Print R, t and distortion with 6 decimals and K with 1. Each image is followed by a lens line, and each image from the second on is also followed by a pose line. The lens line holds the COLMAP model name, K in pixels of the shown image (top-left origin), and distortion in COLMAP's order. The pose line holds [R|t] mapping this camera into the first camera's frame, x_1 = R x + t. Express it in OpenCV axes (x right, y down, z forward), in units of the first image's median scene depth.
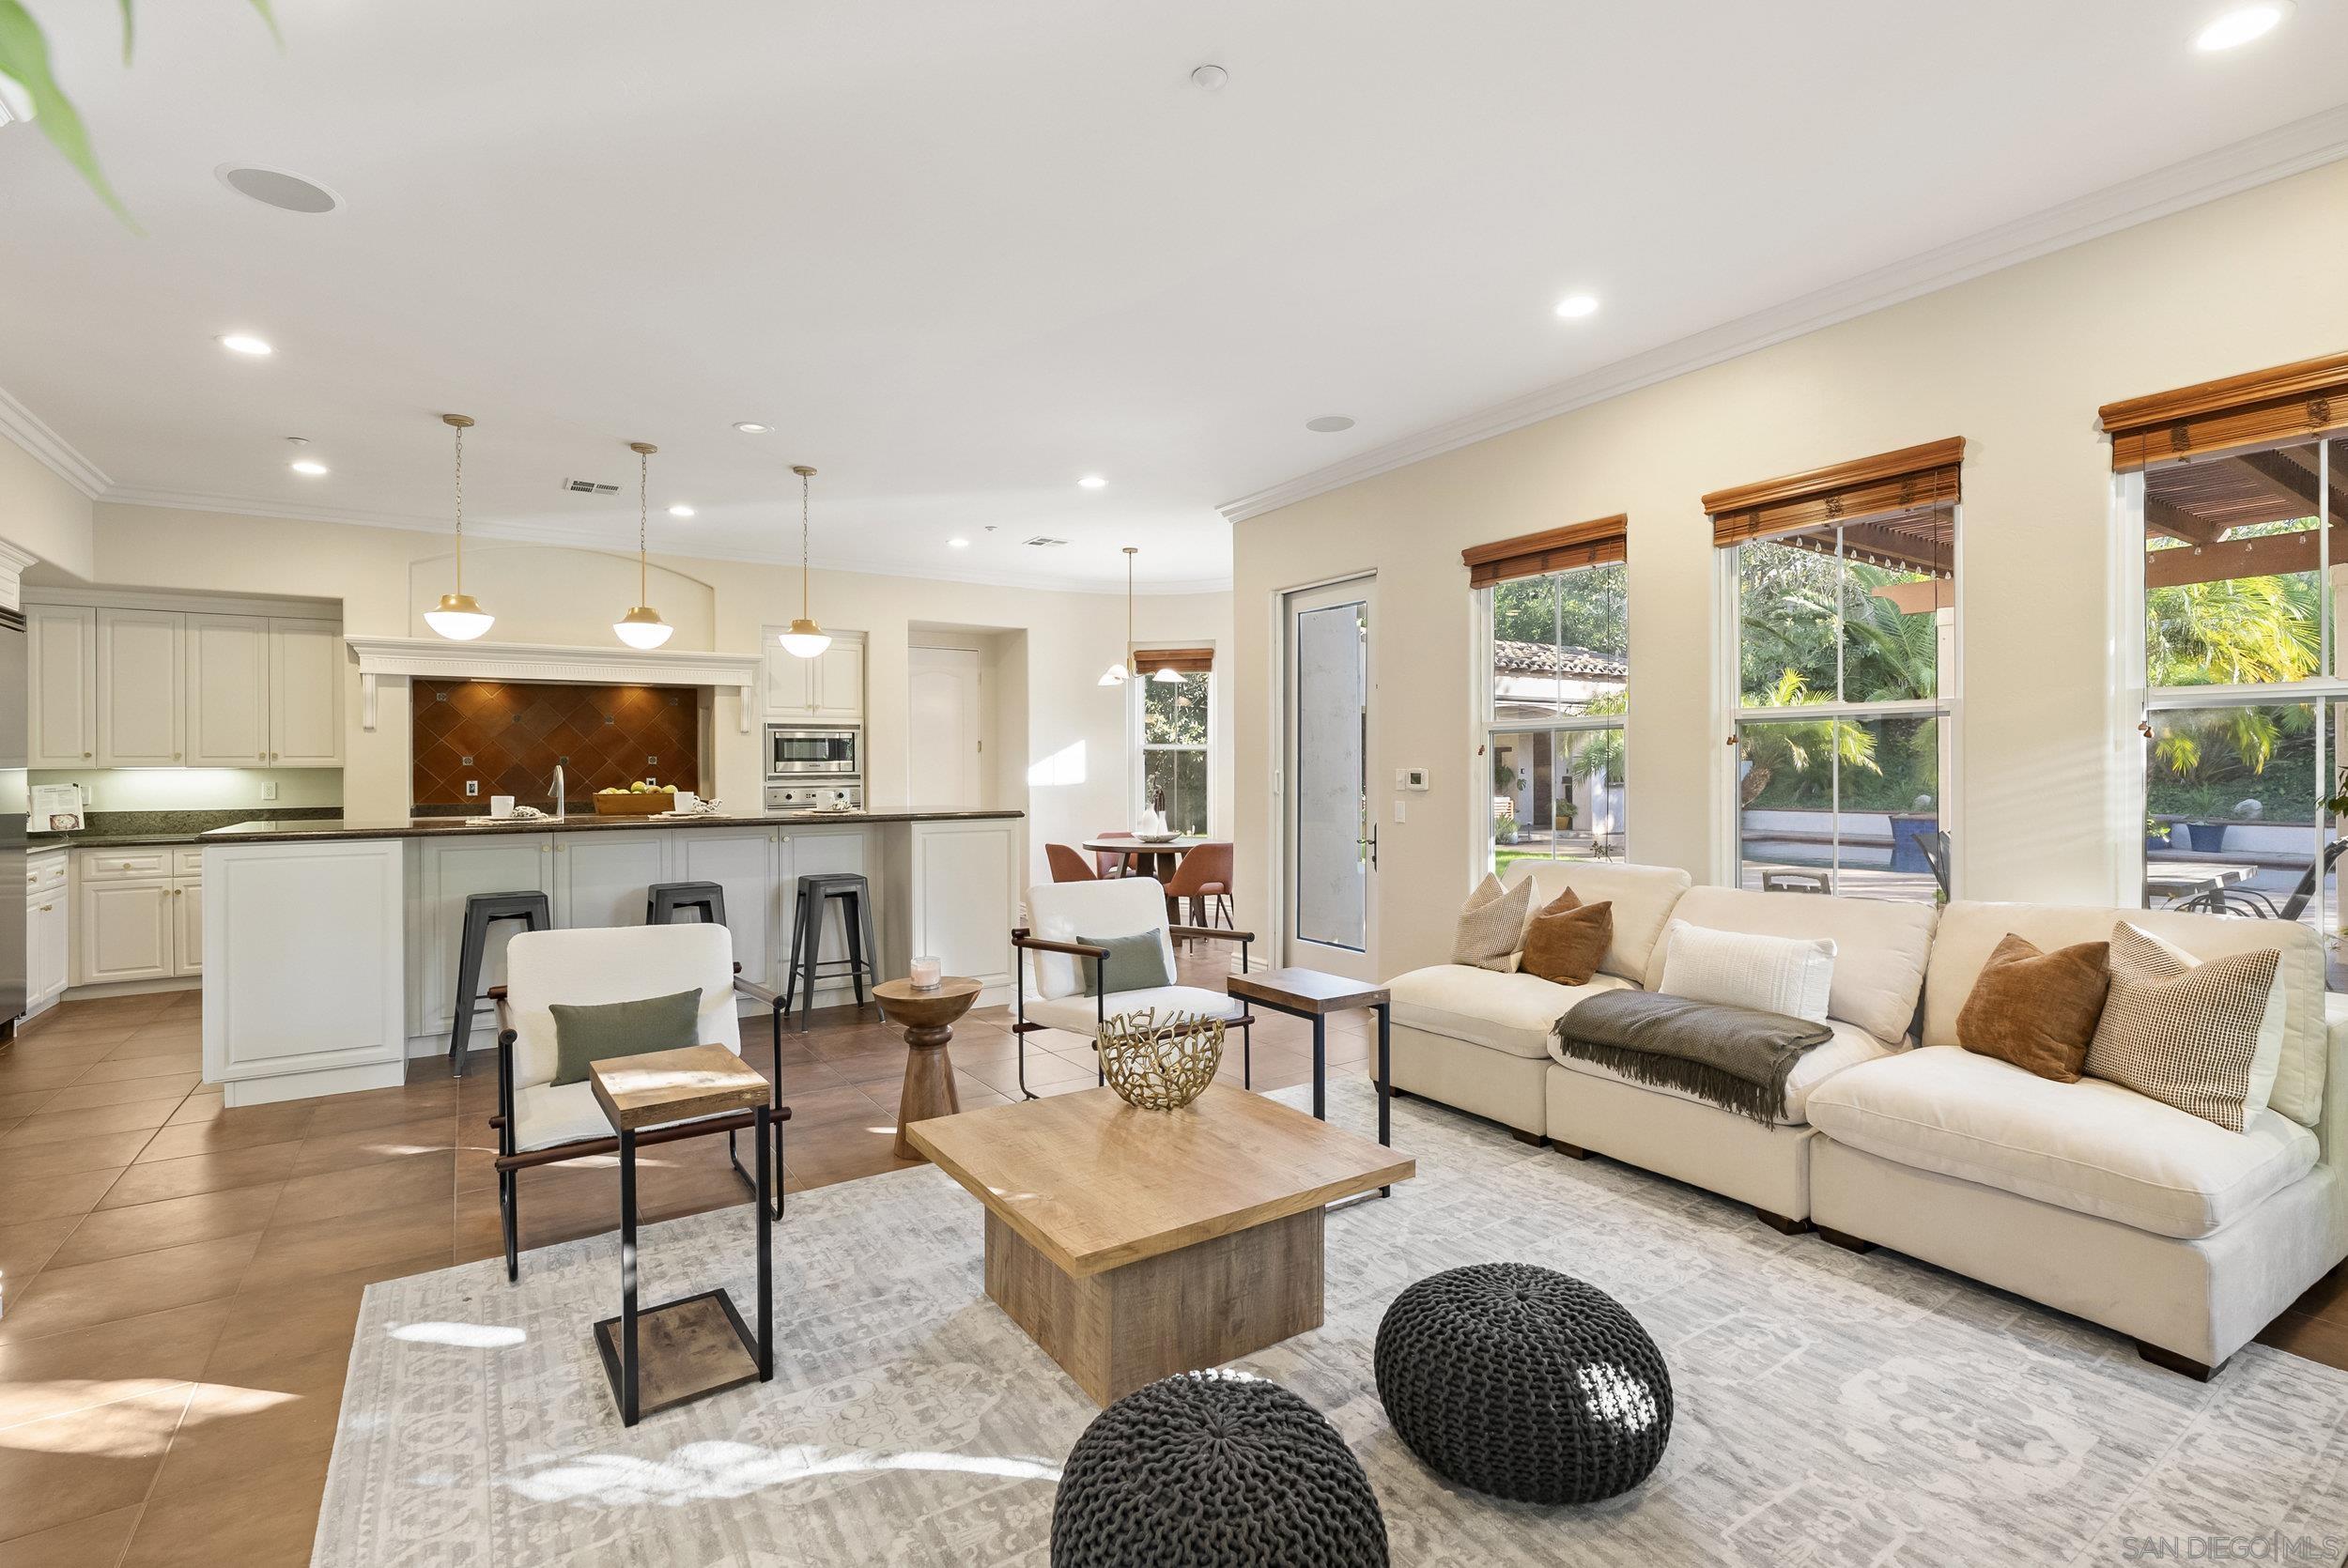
lens RADIAL K [[1065.3, 0, 1184.0], [0, 1065.3, 772.4], [0, 0, 1]] dist [-0.009356, 0.000774]
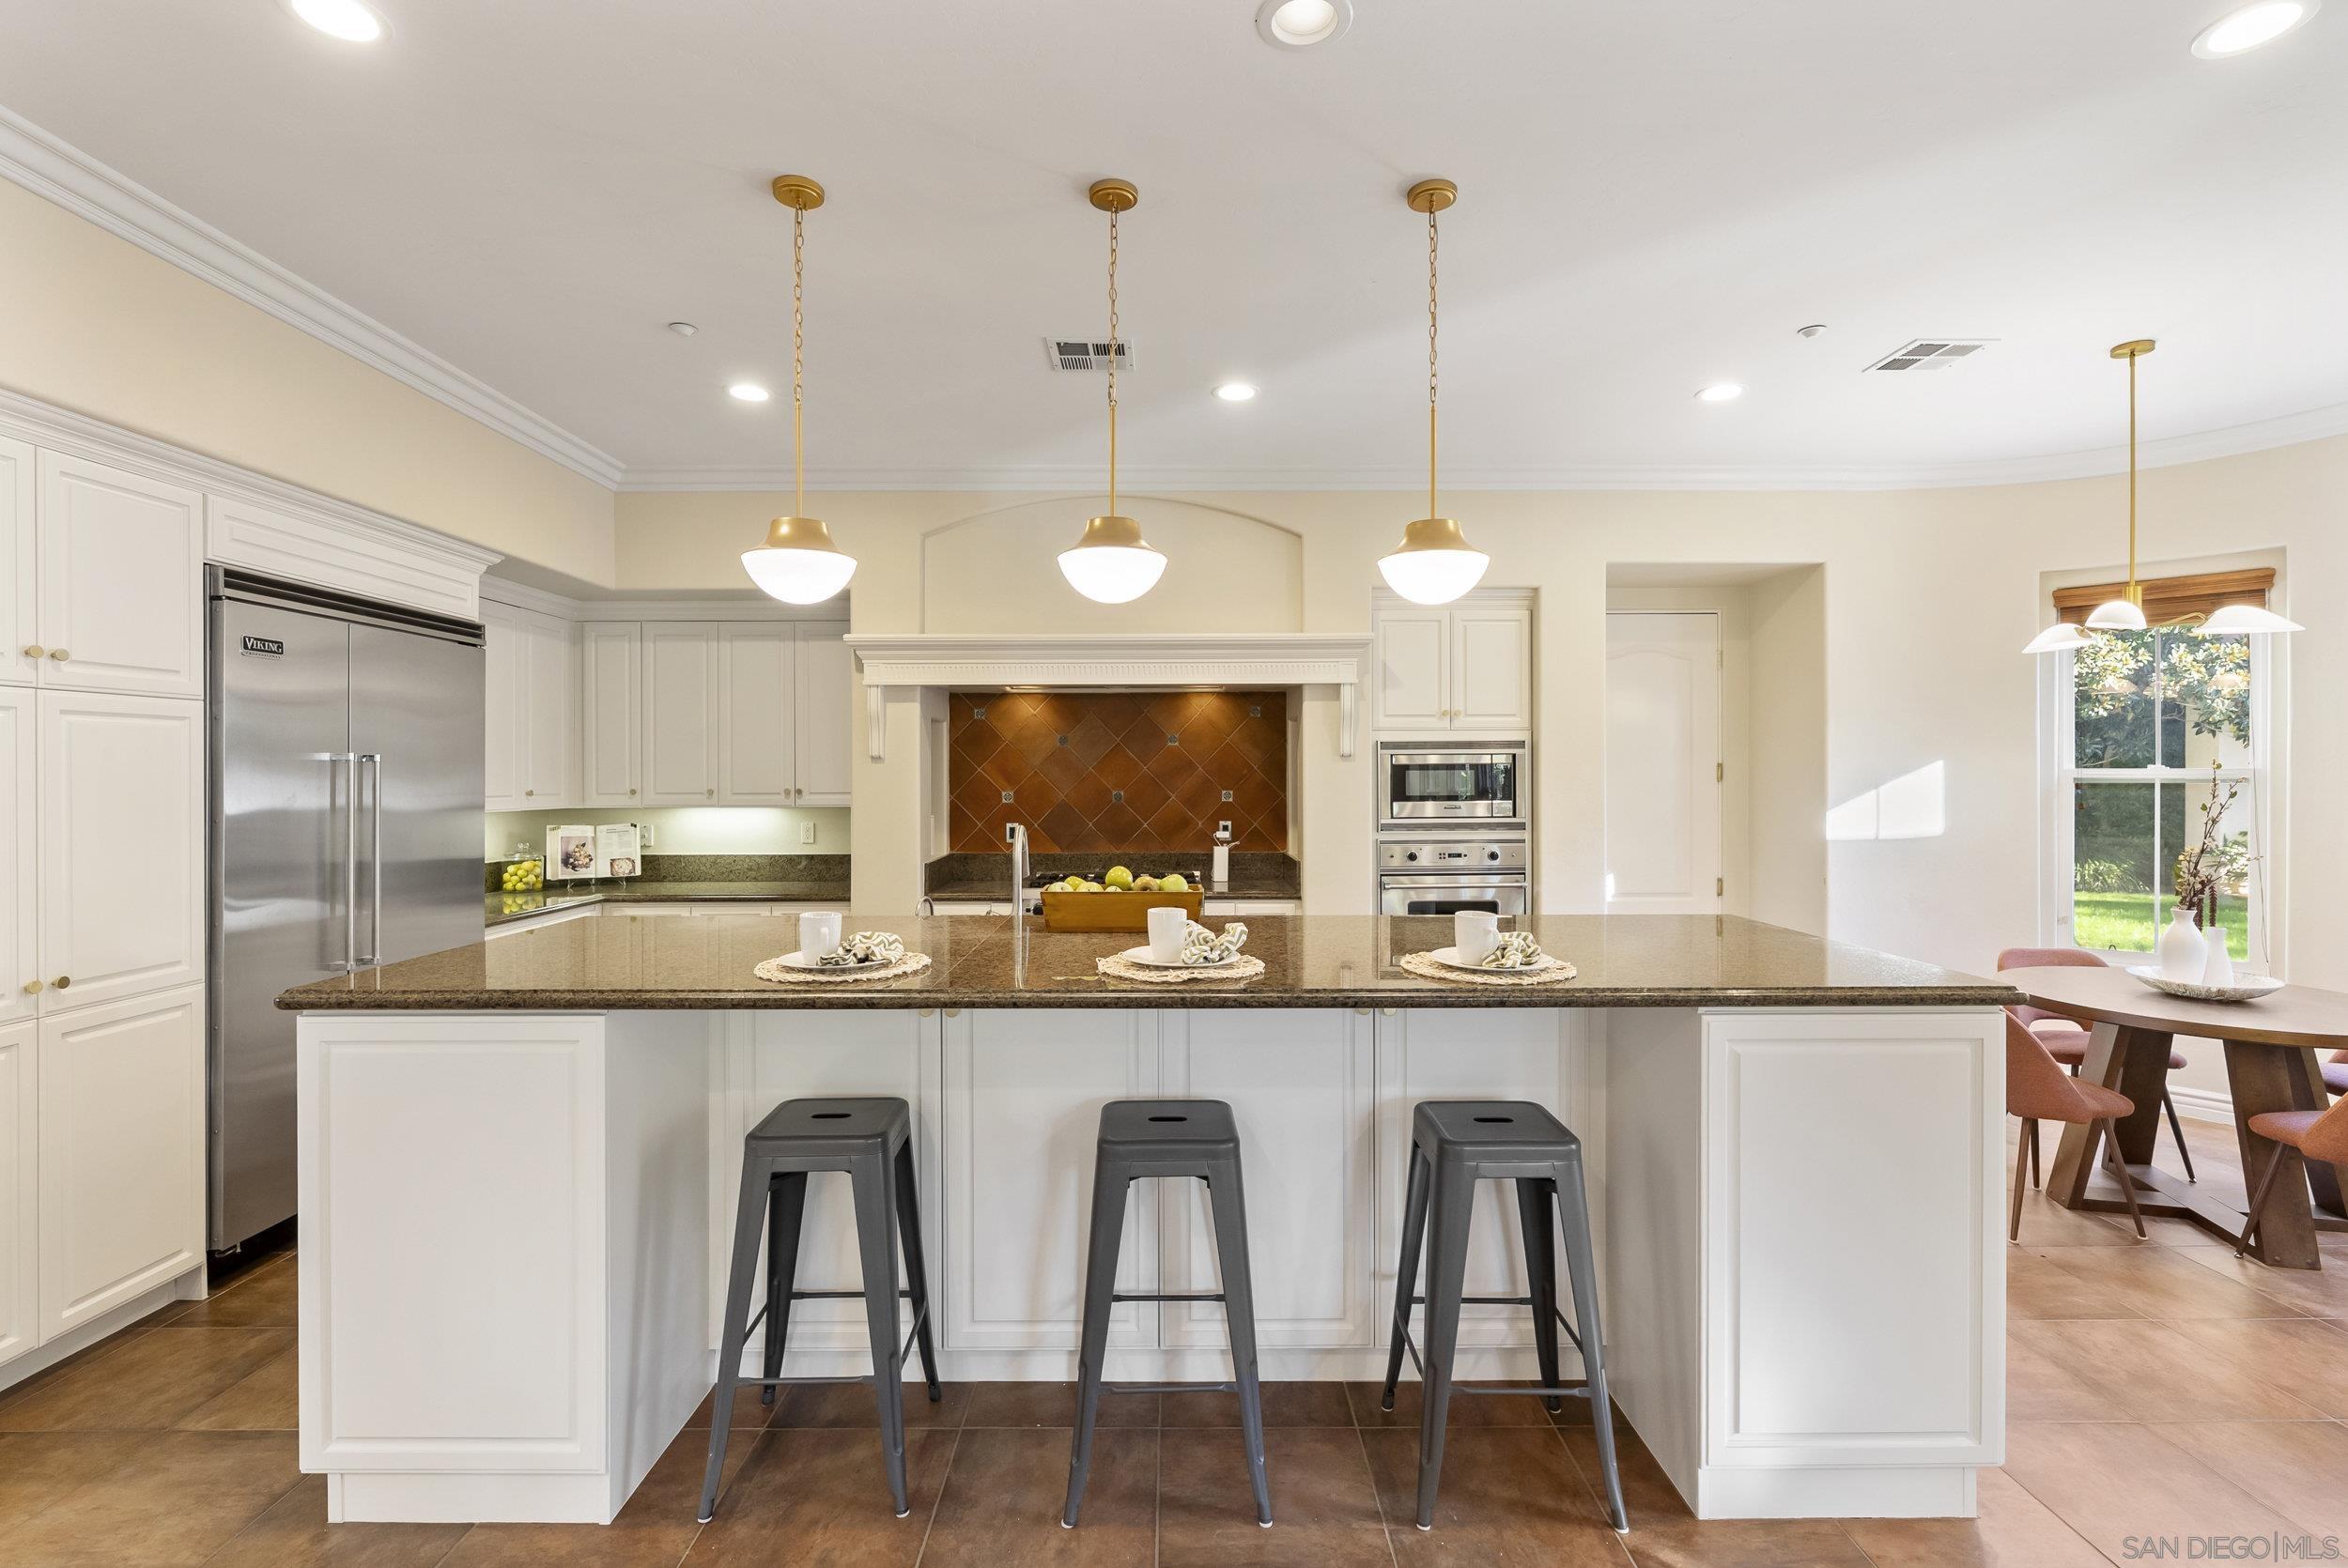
lens RADIAL K [[1065.3, 0, 1181.6], [0, 1065.3, 777.5], [0, 0, 1]] dist [-0.009356, 0.000774]
pose [[0.835525, 0.004218, -0.549436, -0.163265], [-0.004816, 0.999988, 0.000354, -0.028038], [0.549431, 0.002351, 0.835536, 0.468026]]
